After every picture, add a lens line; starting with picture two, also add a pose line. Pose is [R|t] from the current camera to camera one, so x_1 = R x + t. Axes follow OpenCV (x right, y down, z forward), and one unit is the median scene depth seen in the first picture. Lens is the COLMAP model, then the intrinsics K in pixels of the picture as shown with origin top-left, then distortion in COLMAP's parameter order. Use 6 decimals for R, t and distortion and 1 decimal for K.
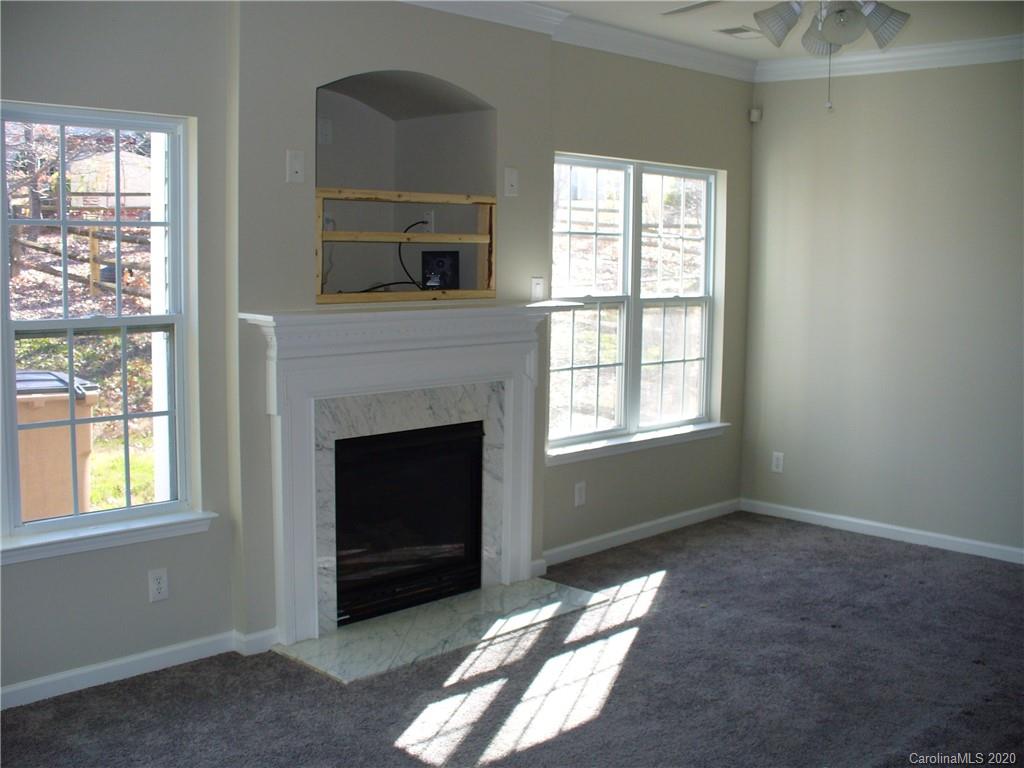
lens RADIAL K [[1180.9, 0, 496.1], [0, 1180.9, 368.8], [0, 0, 1]] dist [-0.188422, 0.000000]
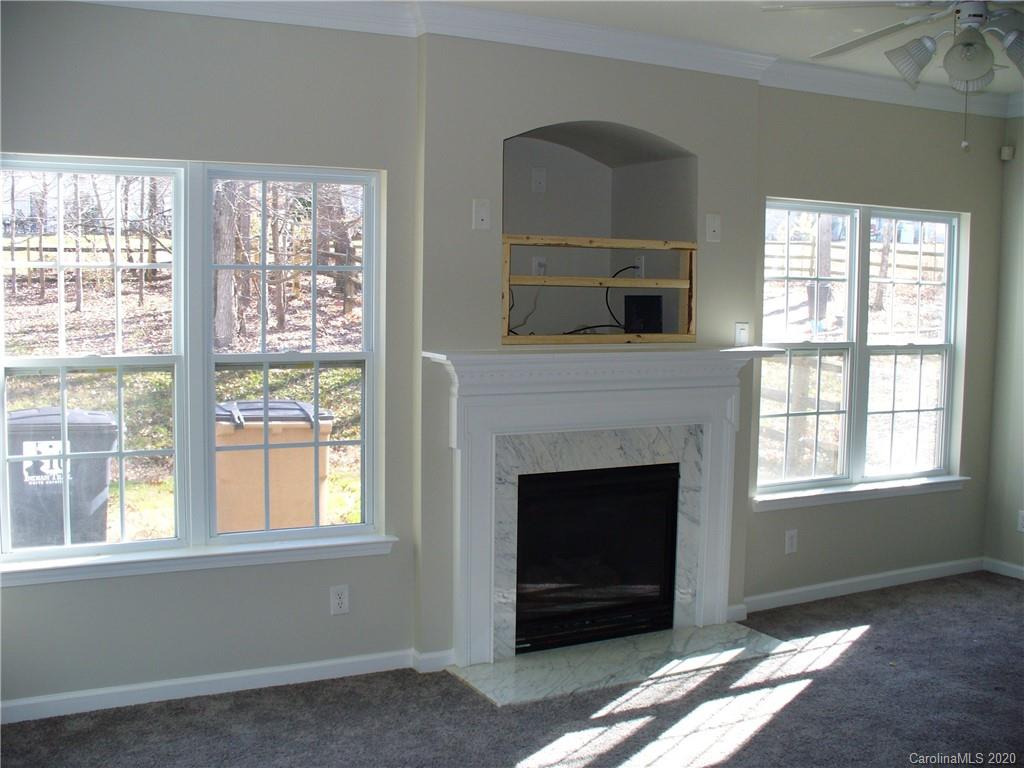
lens RADIAL K [[1180.9, 0, 508.4], [0, 1180.9, 387.1], [0, 0, 1]] dist [-0.188422, 0.000000]
pose [[0.951371, 0.026468, -0.306910, 0.164863], [-0.032522, 0.999364, -0.014628, -0.001692], [0.306327, 0.023898, 0.951626, -0.004991]]
